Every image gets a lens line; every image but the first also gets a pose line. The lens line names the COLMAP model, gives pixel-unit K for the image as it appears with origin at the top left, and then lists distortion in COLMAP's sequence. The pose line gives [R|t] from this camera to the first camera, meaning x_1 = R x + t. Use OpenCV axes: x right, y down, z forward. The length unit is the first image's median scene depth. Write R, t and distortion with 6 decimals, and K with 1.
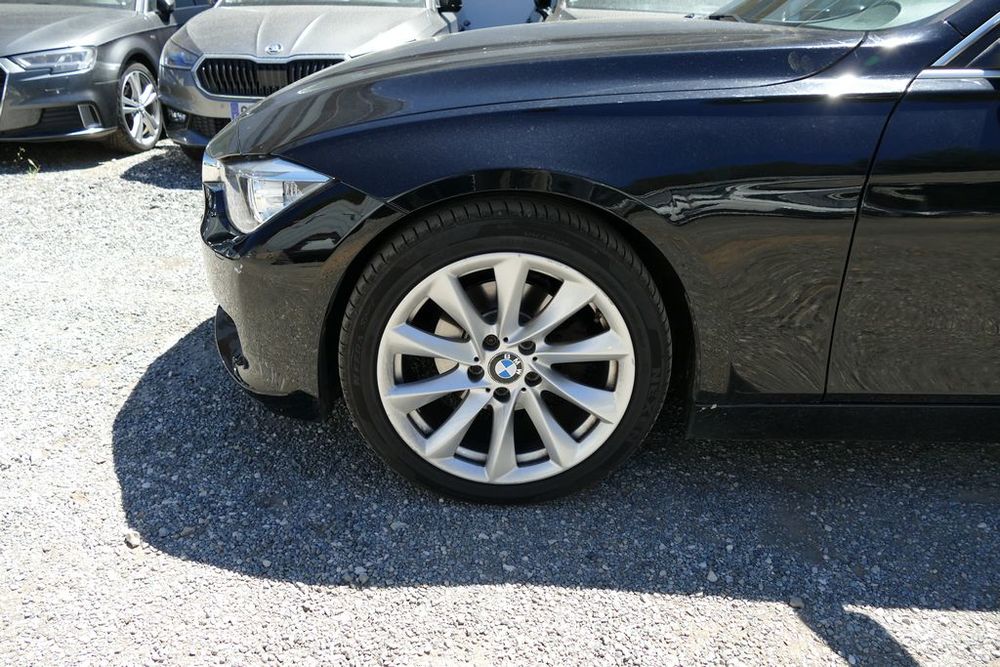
lens RADIAL K [[766.0, 0, 498.5], [0, 766.0, 337.2], [0, 0, 1]] dist [-0.016208, -0.009893]
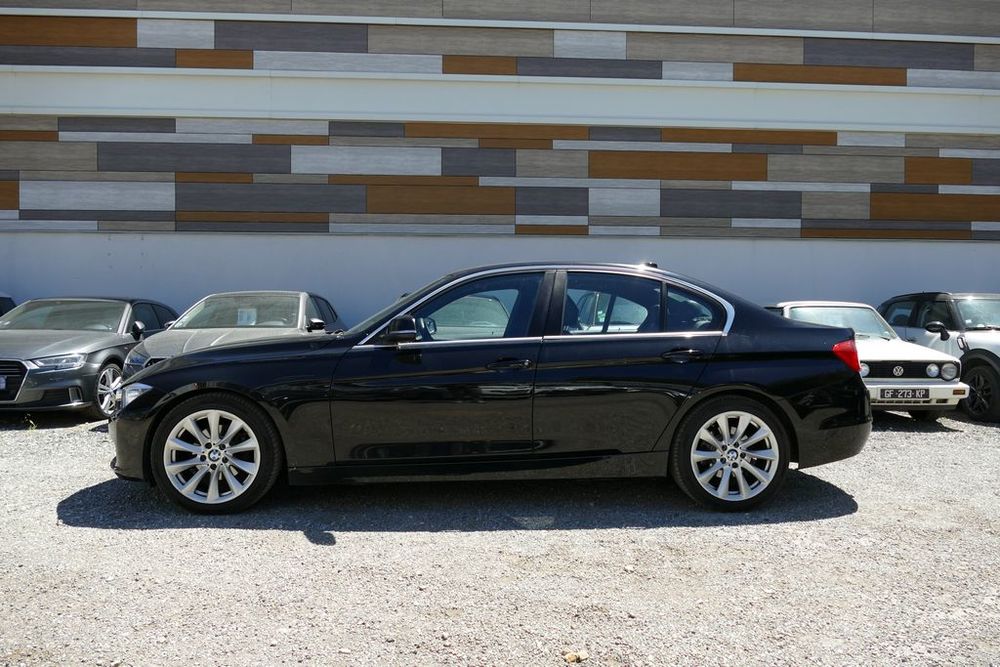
lens RADIAL K [[725.1, 0, 501.4], [0, 725.1, 330.8], [0, 0, 1]] dist [-0.007471, -0.005055]
pose [[0.998387, -0.023795, 0.051541, 0.858619], [0.041810, 0.922364, -0.384053, 0.628391], [-0.038401, 0.385588, 0.921871, -1.485993]]
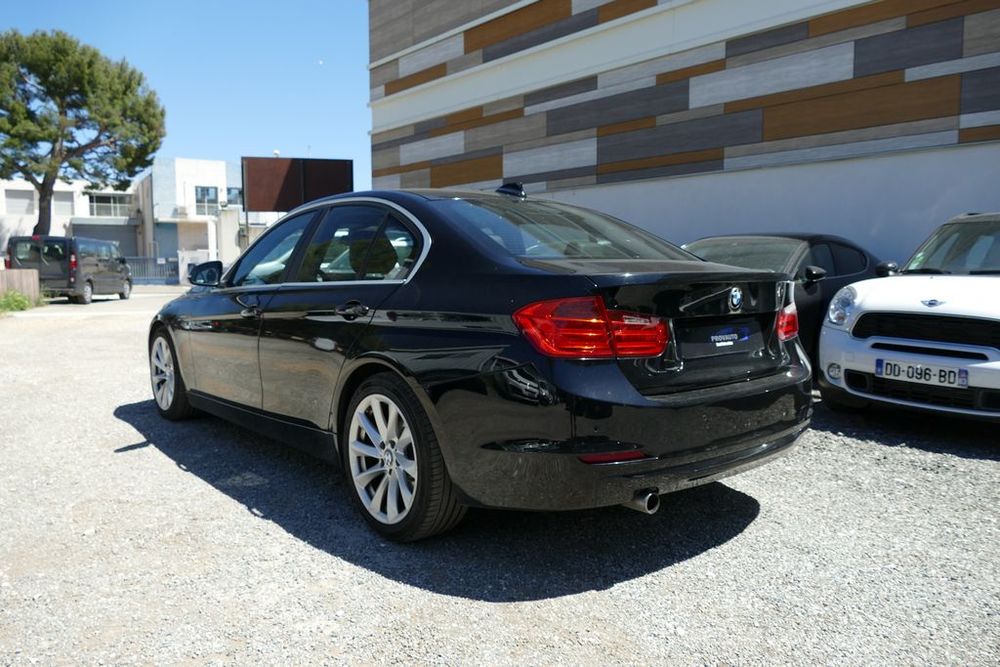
lens RADIAL K [[739.3, 0, 500.4], [0, 739.3, 334.6], [0, 0, 1]] dist [-0.029488, -0.004219]
pose [[0.634022, 0.042821, -0.772128, 3.314957], [-0.295459, 0.936130, -0.190696, 0.071845], [0.714646, 0.349038, 0.606179, -0.003892]]
